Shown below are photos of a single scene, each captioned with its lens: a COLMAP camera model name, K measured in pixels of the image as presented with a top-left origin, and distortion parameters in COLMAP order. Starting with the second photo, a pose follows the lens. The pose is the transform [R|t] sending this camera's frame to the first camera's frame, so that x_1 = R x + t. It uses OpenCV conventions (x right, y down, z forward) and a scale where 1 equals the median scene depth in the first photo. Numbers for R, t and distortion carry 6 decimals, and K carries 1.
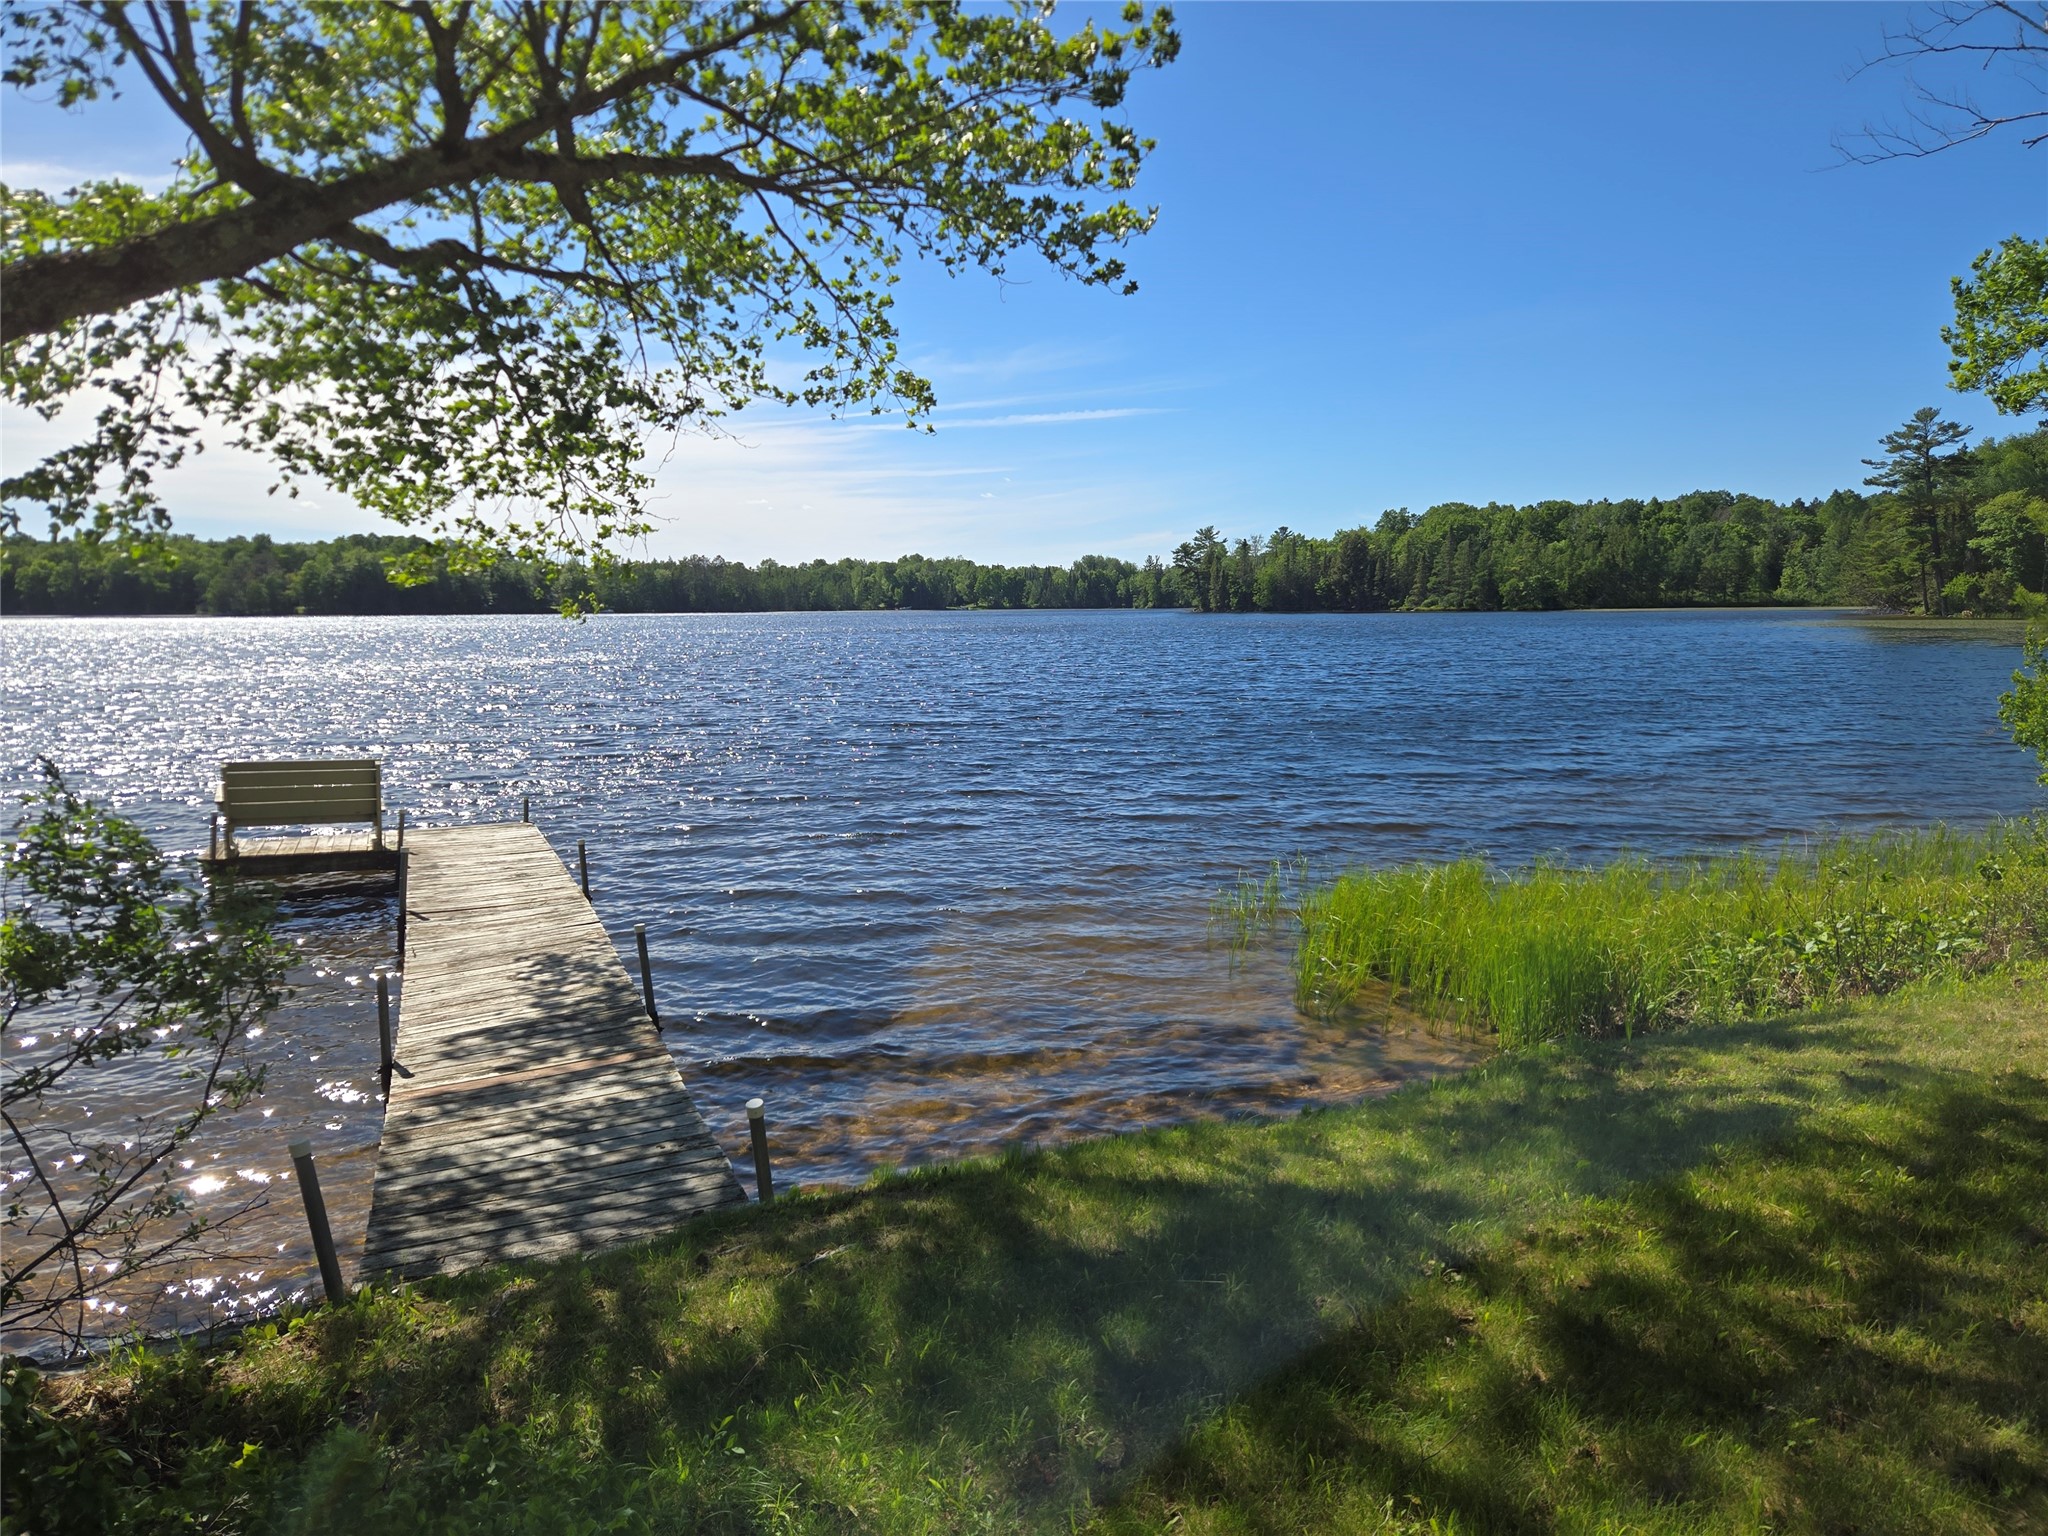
lens RADIAL K [[1350.6, 0, 1015.9], [0, 1350.6, 766.2], [0, 0, 1]] dist [0.073446, -0.052649]
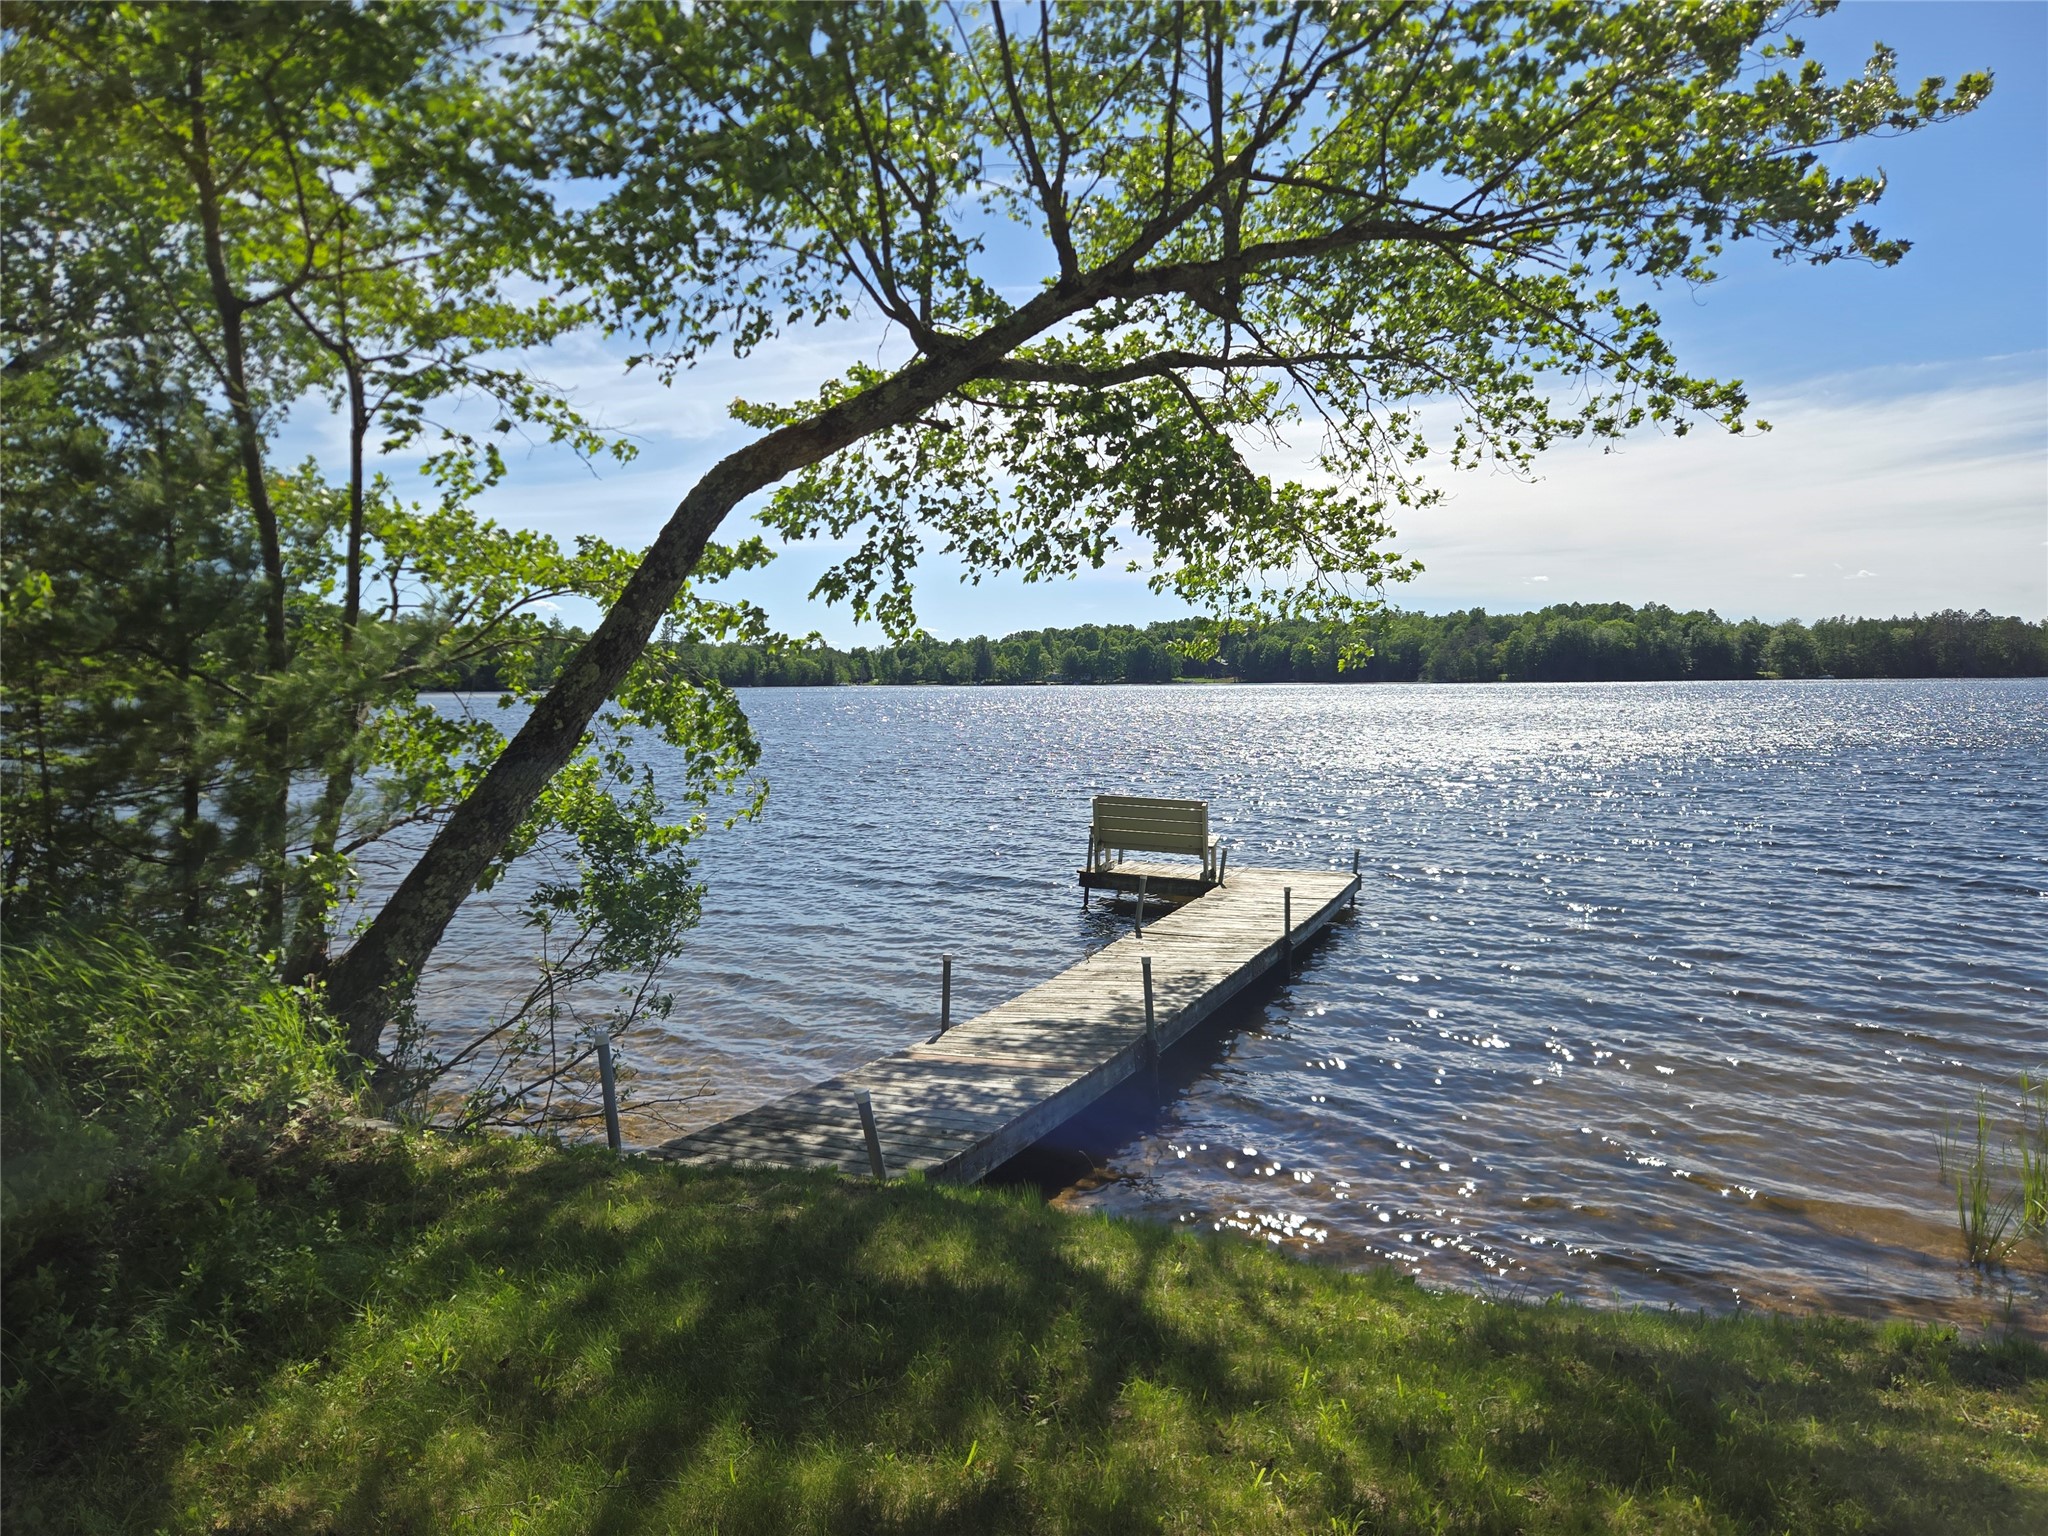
lens RADIAL K [[1378.6, 0, 1024.0], [0, 1378.6, 768.0], [0, 0, 1]] dist [-0.002837, -0.001581]
pose [[0.614550, 0.051443, -0.787199, 0.359326], [-0.089528, 0.995973, -0.004807, -0.014937], [0.783781, 0.073430, 0.616681, 0.174033]]
